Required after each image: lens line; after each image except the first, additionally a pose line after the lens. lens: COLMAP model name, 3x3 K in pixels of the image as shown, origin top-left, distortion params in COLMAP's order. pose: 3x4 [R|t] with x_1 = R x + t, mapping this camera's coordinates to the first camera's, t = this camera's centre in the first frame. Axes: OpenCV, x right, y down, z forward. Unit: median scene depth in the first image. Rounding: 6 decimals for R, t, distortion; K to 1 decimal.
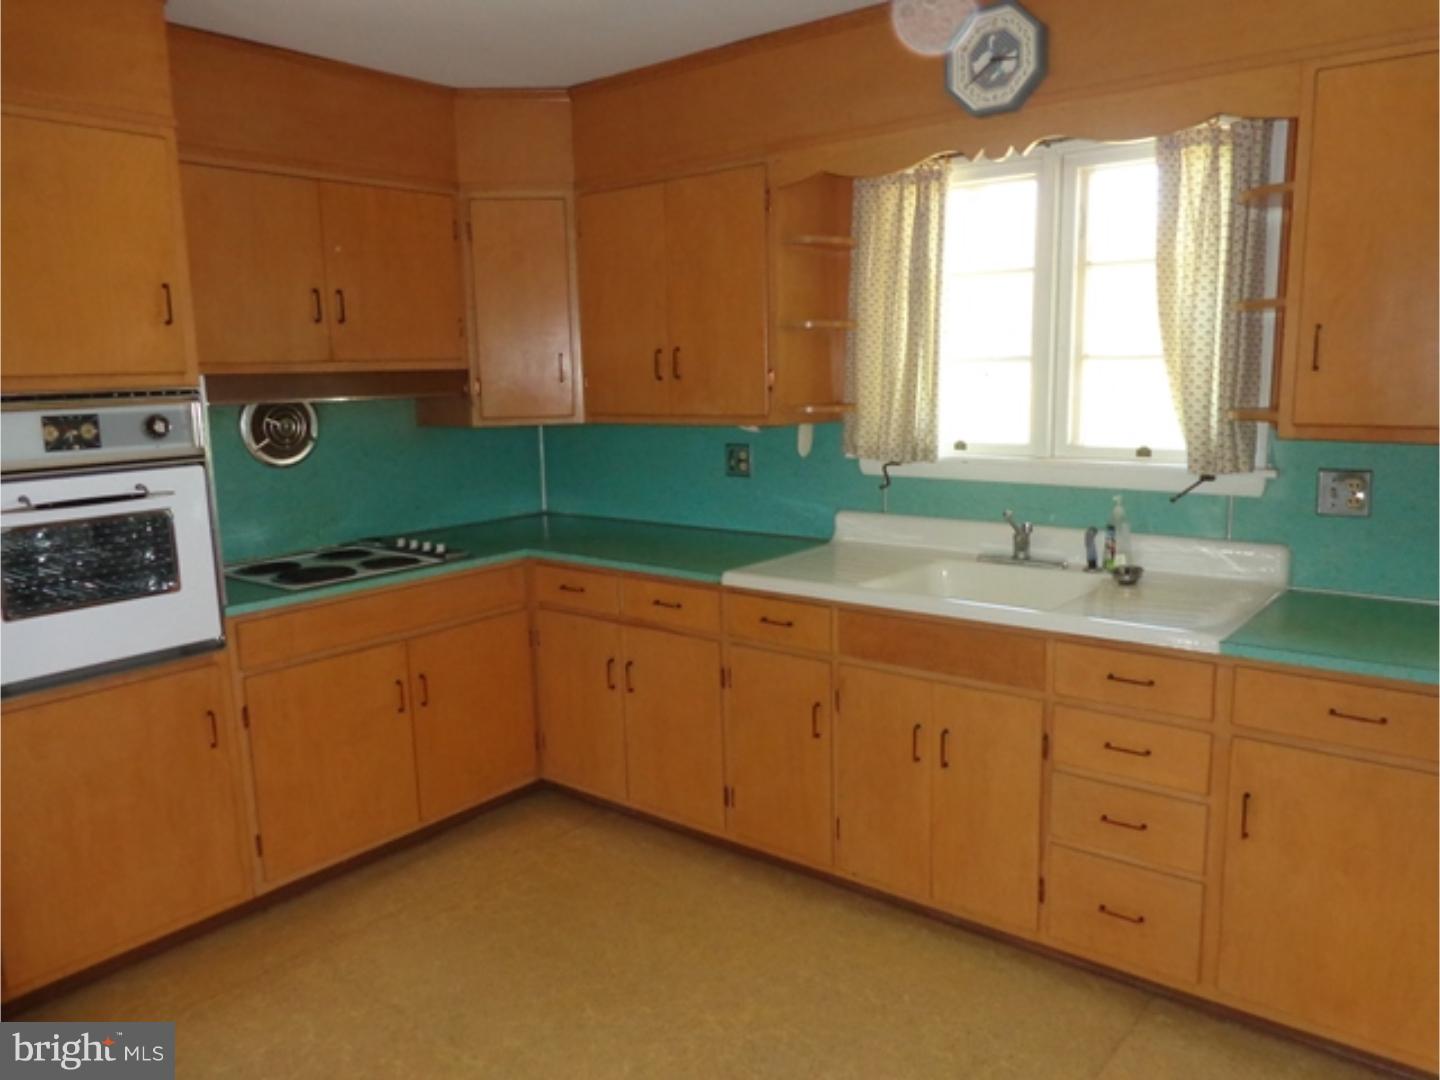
lens RADIAL K [[1080.0, 0, 718.6], [0, 1080.0, 545.4], [0, 0, 1]] dist [0.004863, -0.002620]
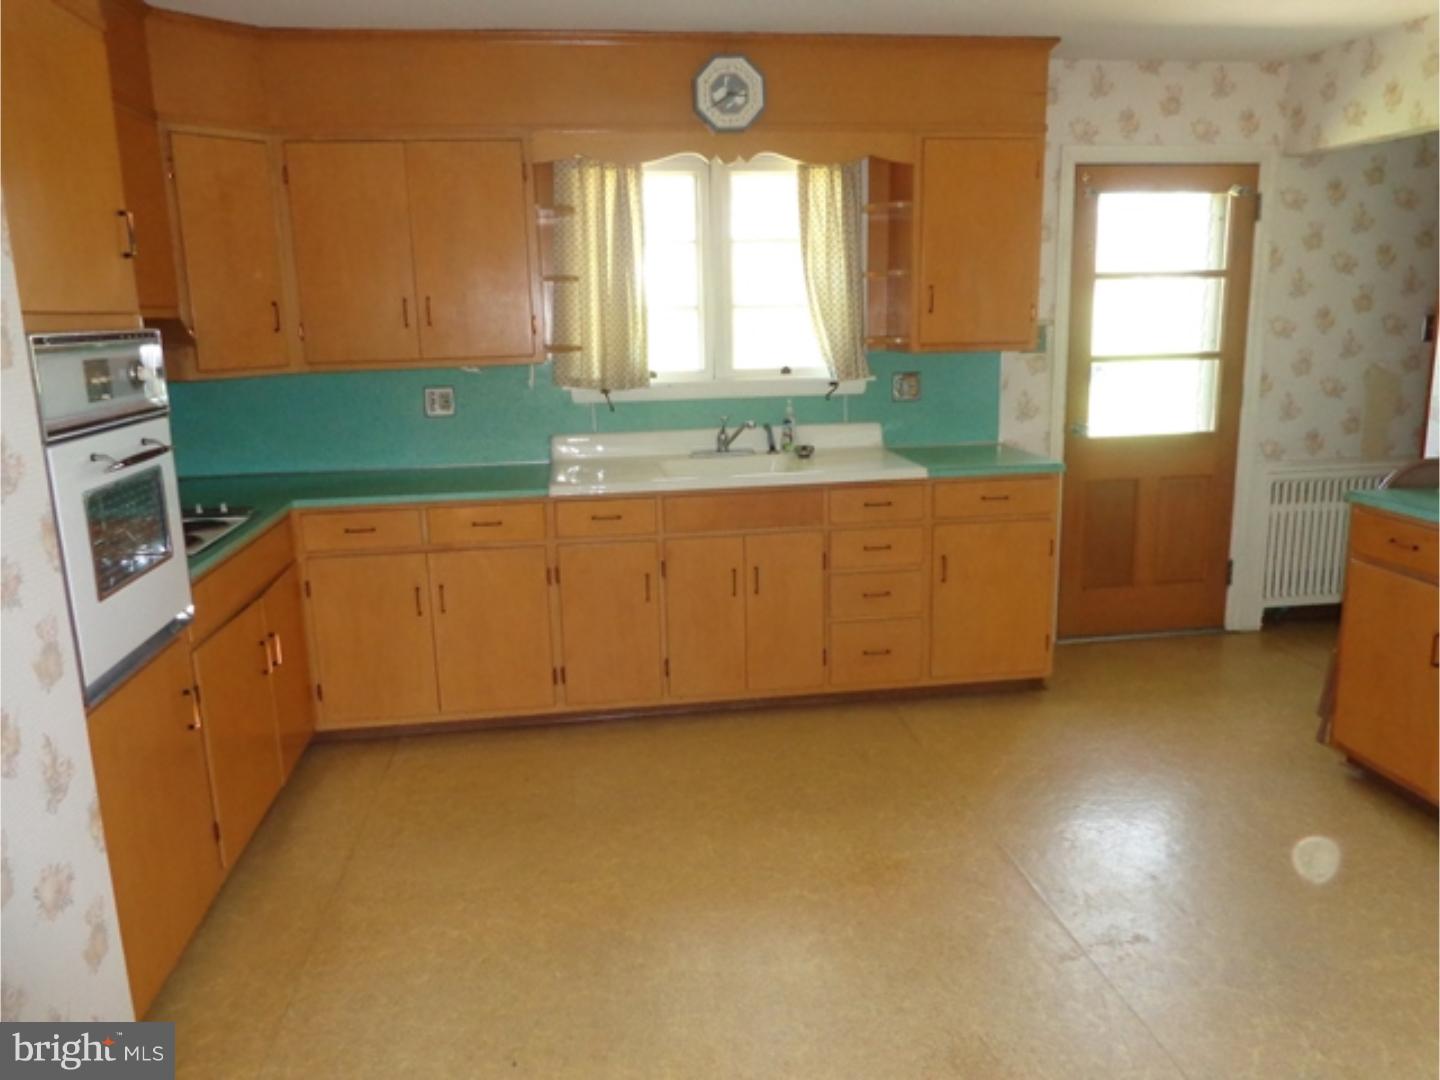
lens RADIAL K [[1080.0, 0, 718.1], [0, 1080.0, 542.7], [0, 0, 1]] dist [0.004863, -0.002620]
pose [[0.678524, -0.147622, 0.719592, -0.789875], [0.130707, 0.988230, 0.079485, 0.017693], [-0.722856, 0.040123, 0.689833, 0.048910]]
